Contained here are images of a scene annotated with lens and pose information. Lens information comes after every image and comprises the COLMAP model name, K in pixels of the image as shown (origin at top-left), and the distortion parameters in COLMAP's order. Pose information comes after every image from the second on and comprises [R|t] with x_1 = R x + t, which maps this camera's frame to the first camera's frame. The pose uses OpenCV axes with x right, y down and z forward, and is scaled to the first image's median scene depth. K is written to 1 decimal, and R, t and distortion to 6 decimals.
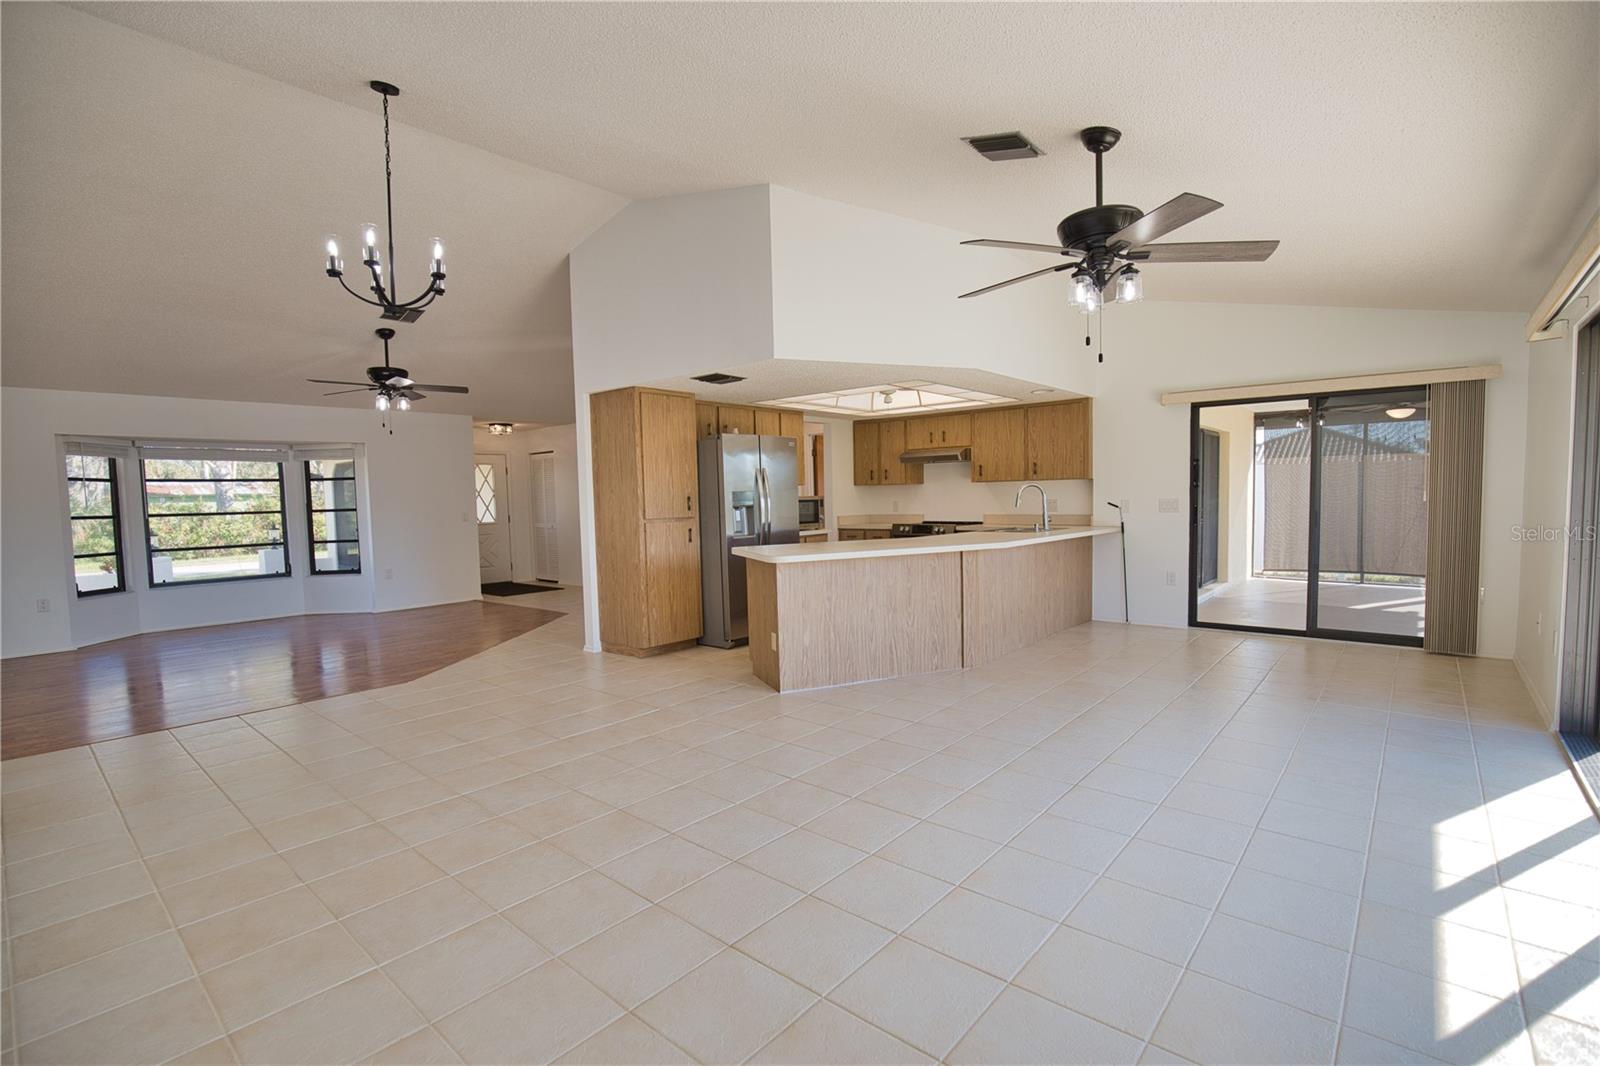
lens RADIAL K [[729.3, 0, 806.6], [0, 729.3, 542.4], [0, 0, 1]] dist [-0.028183, 0.000617]
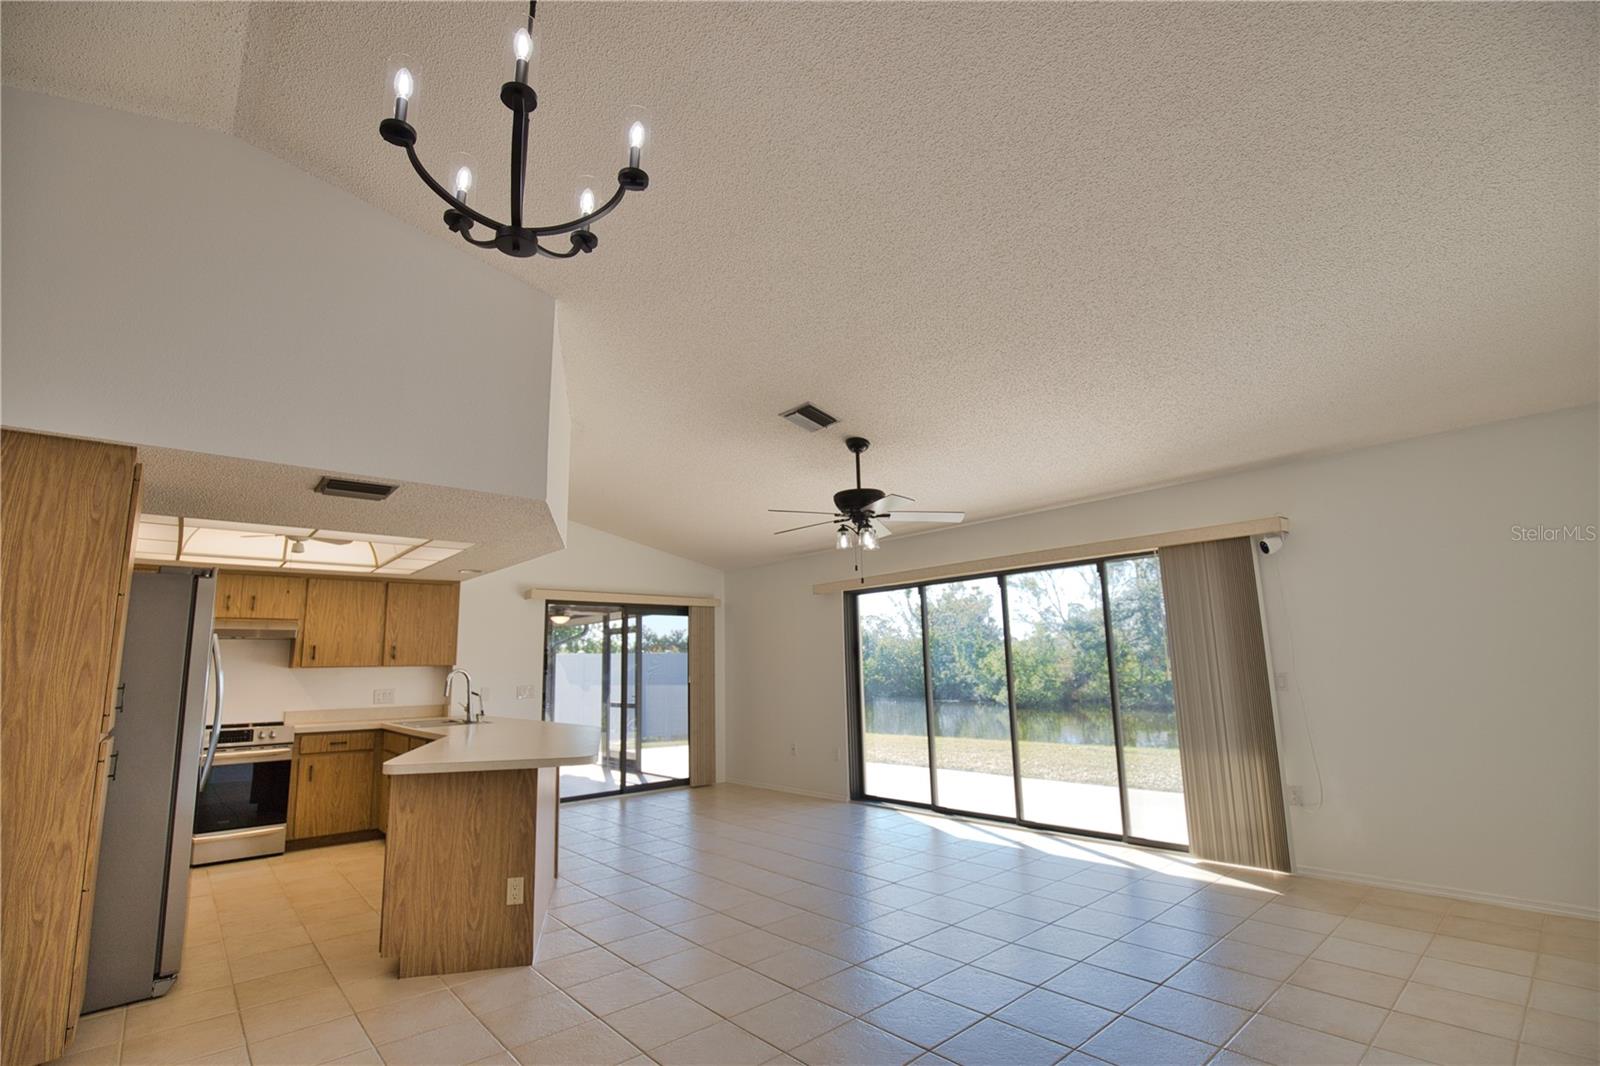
lens RADIAL K [[726.3, 0, 798.9], [0, 726.3, 538.4], [0, 0, 1]] dist [-0.030264, -0.000175]
pose [[0.134984, 0.188198, 0.972811, -0.493202], [0.087791, 0.975664, -0.200931, -0.020623], [-0.986951, 0.112527, 0.115176, 0.421473]]
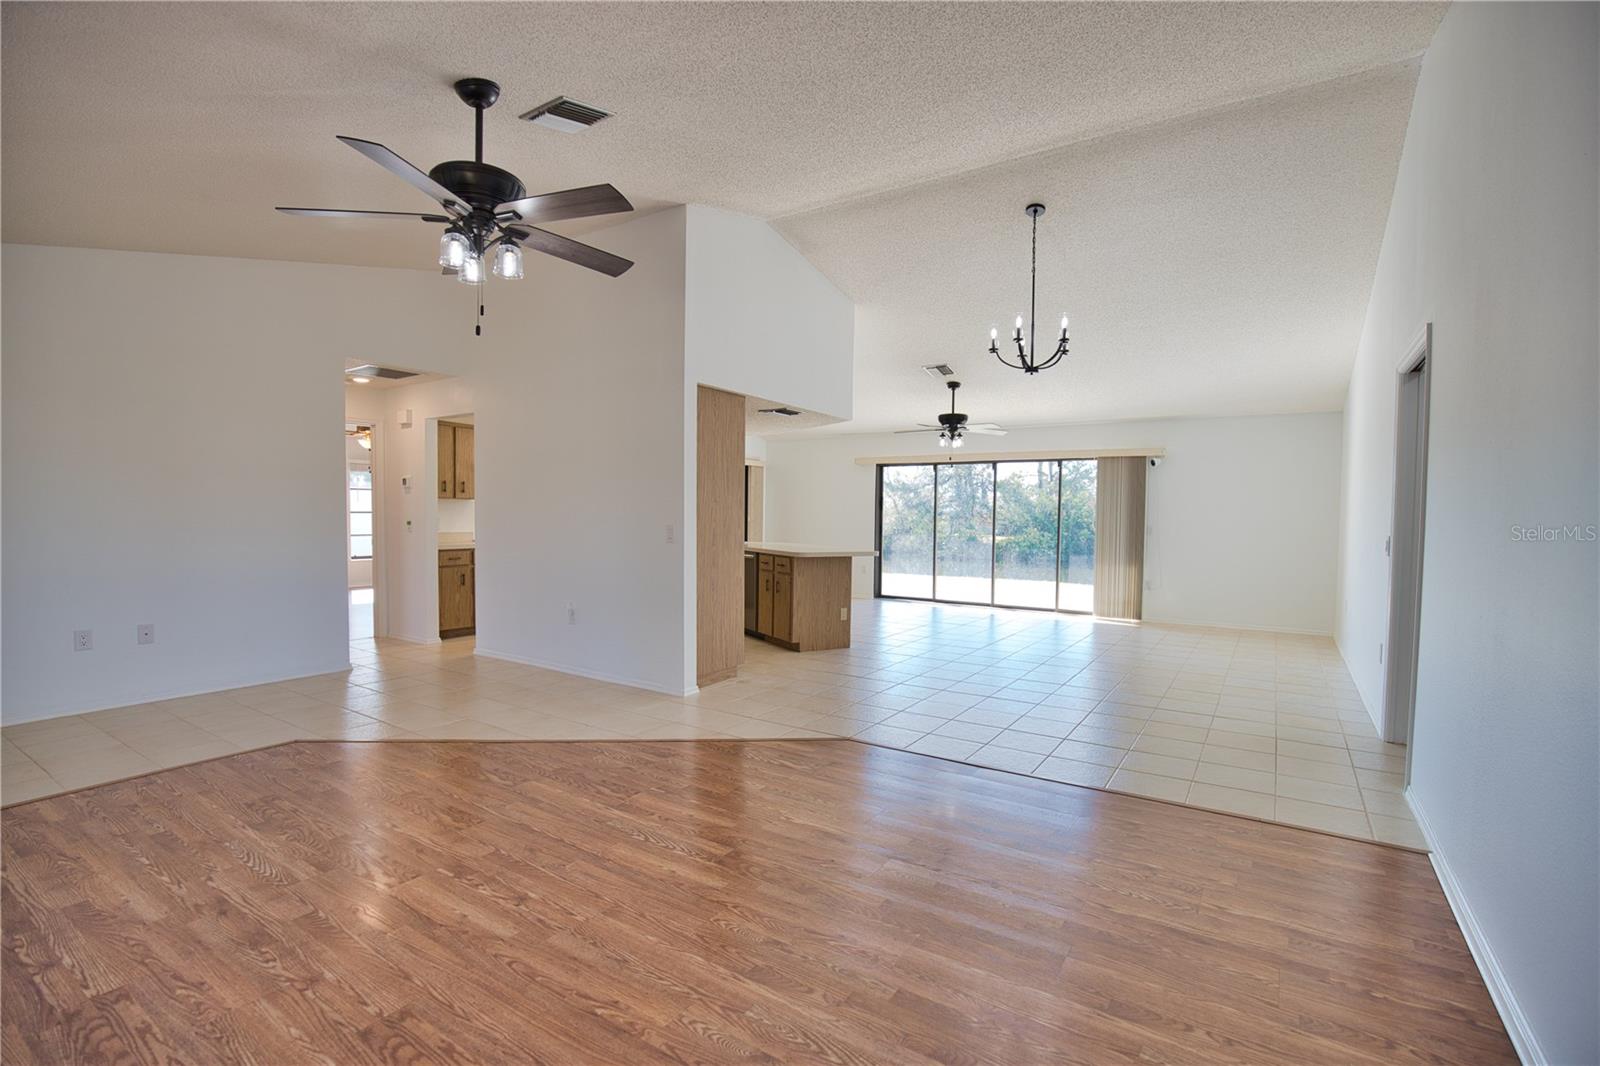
lens RADIAL K [[726.3, 0, 798.9], [0, 726.3, 538.4], [0, 0, 1]] dist [-0.030264, -0.000175]
pose [[-0.124779, -0.014027, 0.992085, -0.971033], [0.054200, 0.998311, 0.020932, -0.032425], [-0.990703, 0.056383, -0.123808, 0.847084]]
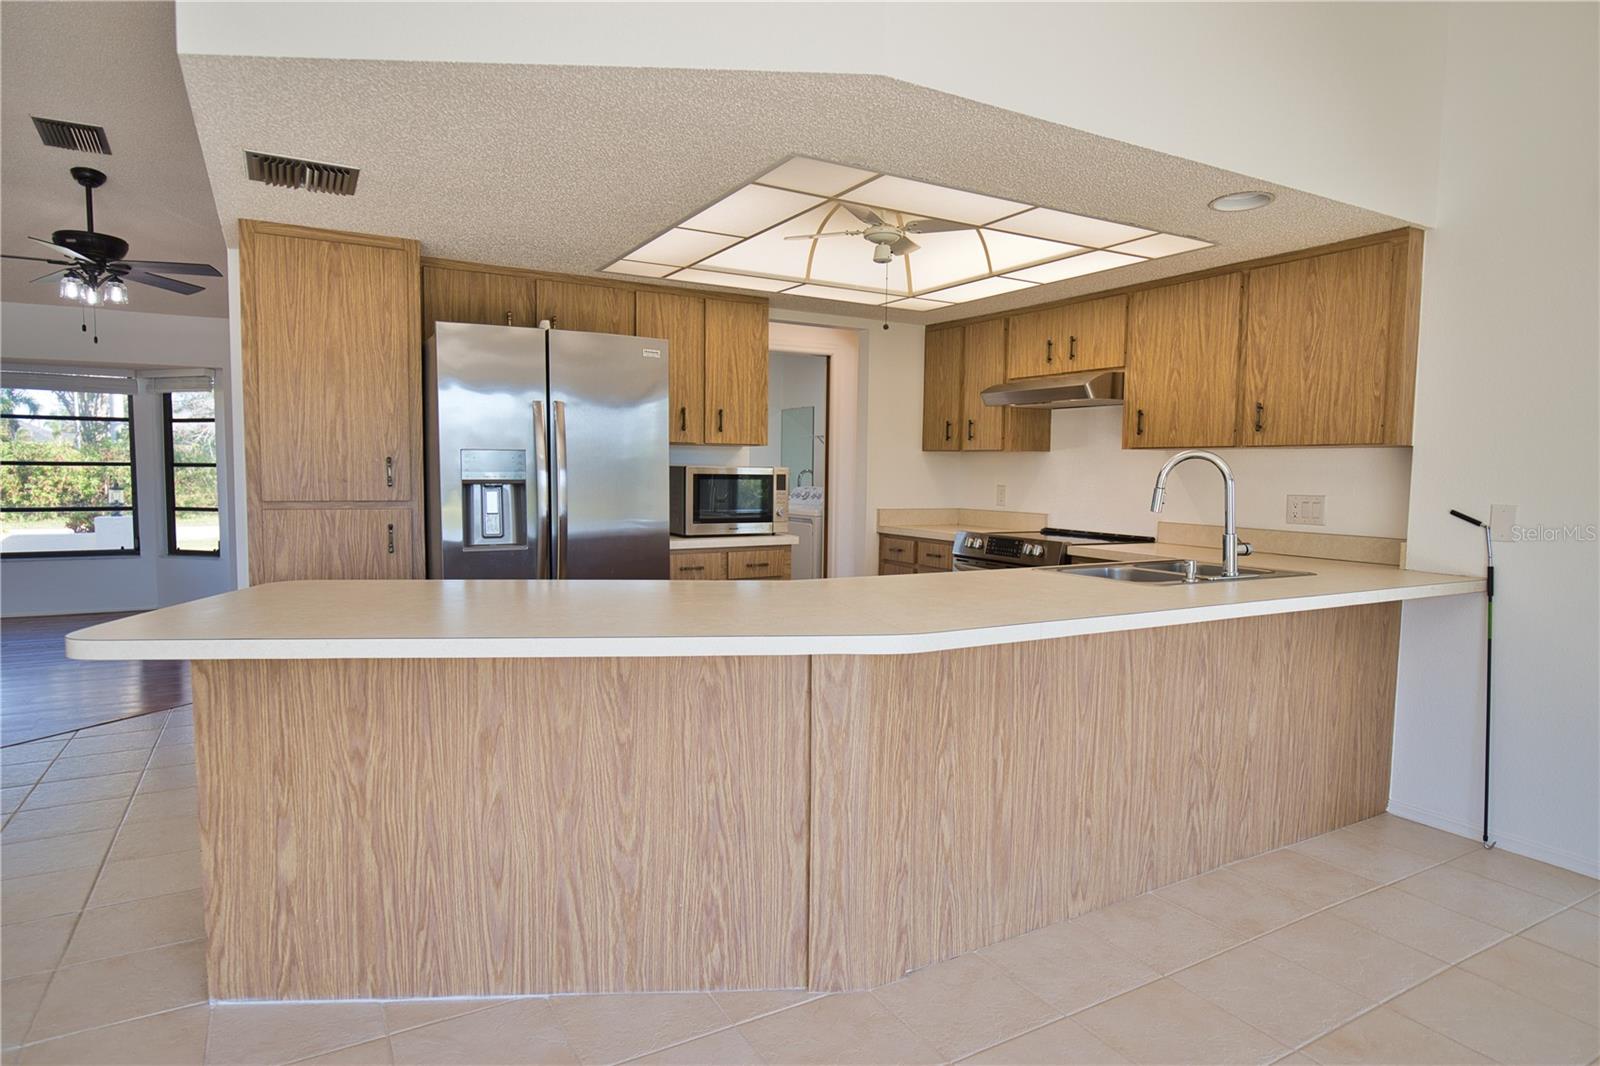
lens RADIAL K [[912.7, 0, 809.9], [0, 912.7, 540.2], [0, 0, 1]] dist [-0.009551, -0.001549]
pose [[0.945491, 0.060049, -0.320063, 0.250254], [-0.054909, 0.998177, 0.025069, -0.033149], [0.320985, -0.006128, 0.947064, 0.447278]]
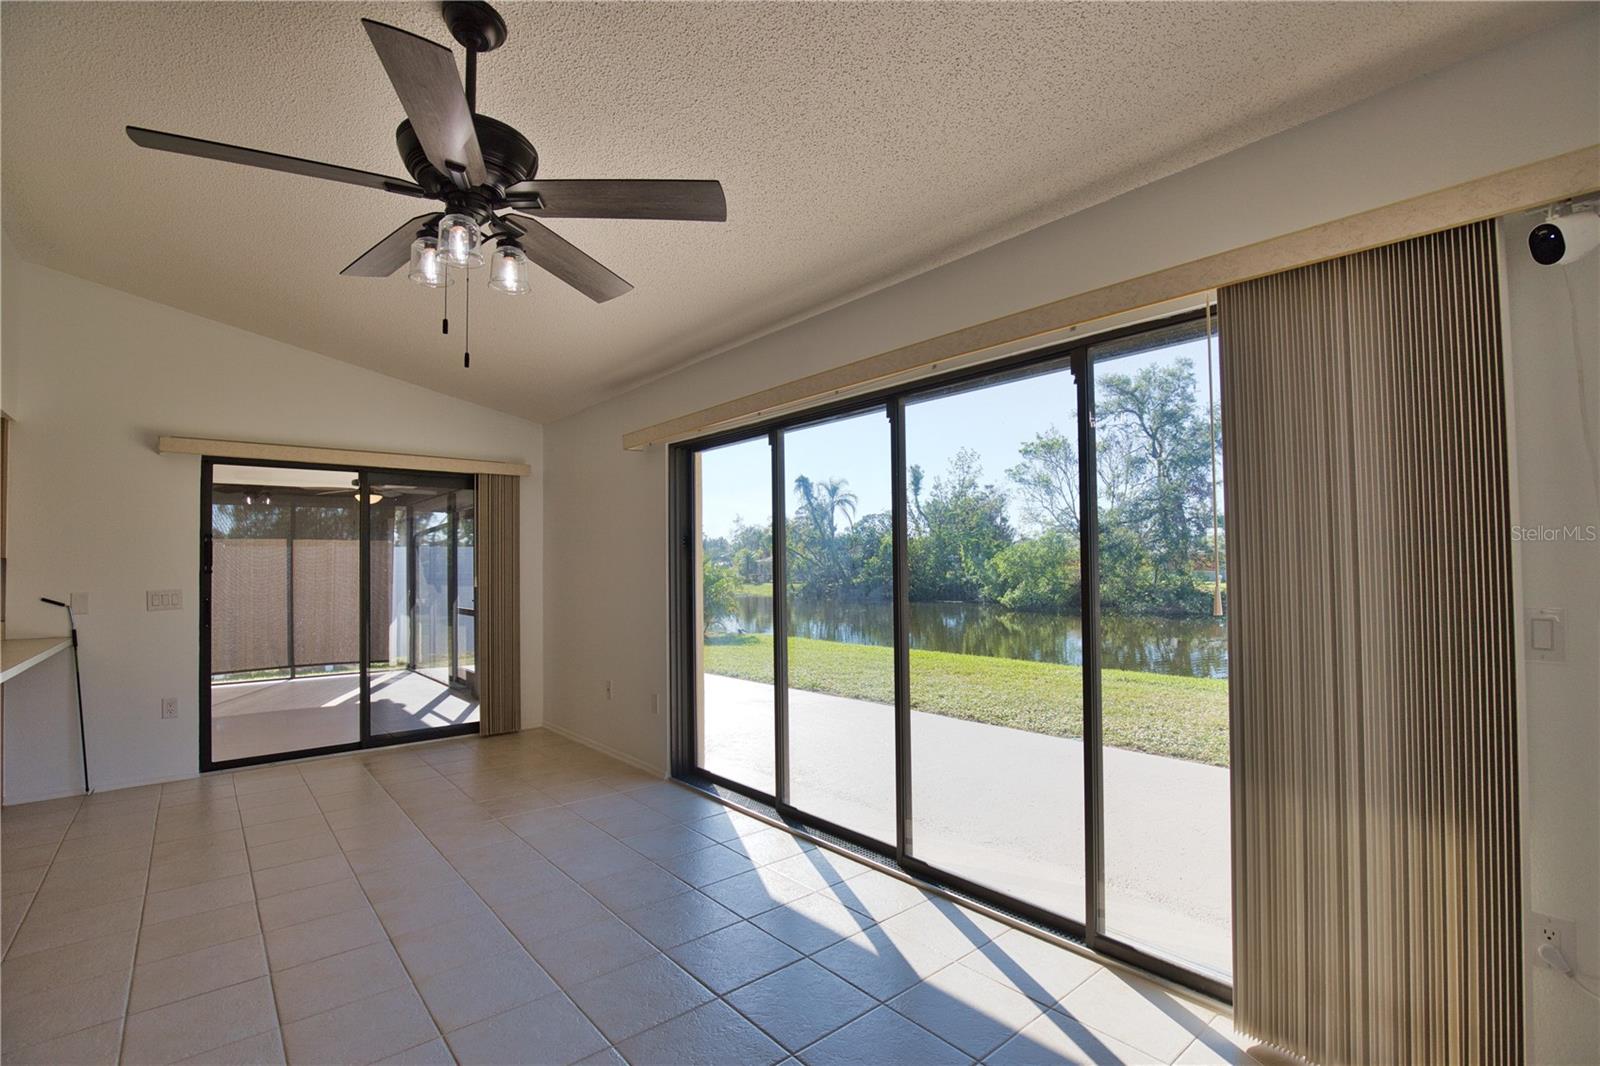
lens RADIAL K [[729.3, 0, 806.6], [0, 729.3, 542.4], [0, 0, 1]] dist [-0.028183, 0.000617]
pose [[0.146153, 0.047609, 0.988116, -0.067836], [0.073750, 0.995537, -0.058875, -0.019524], [-0.986509, 0.081479, 0.141990, 0.288433]]
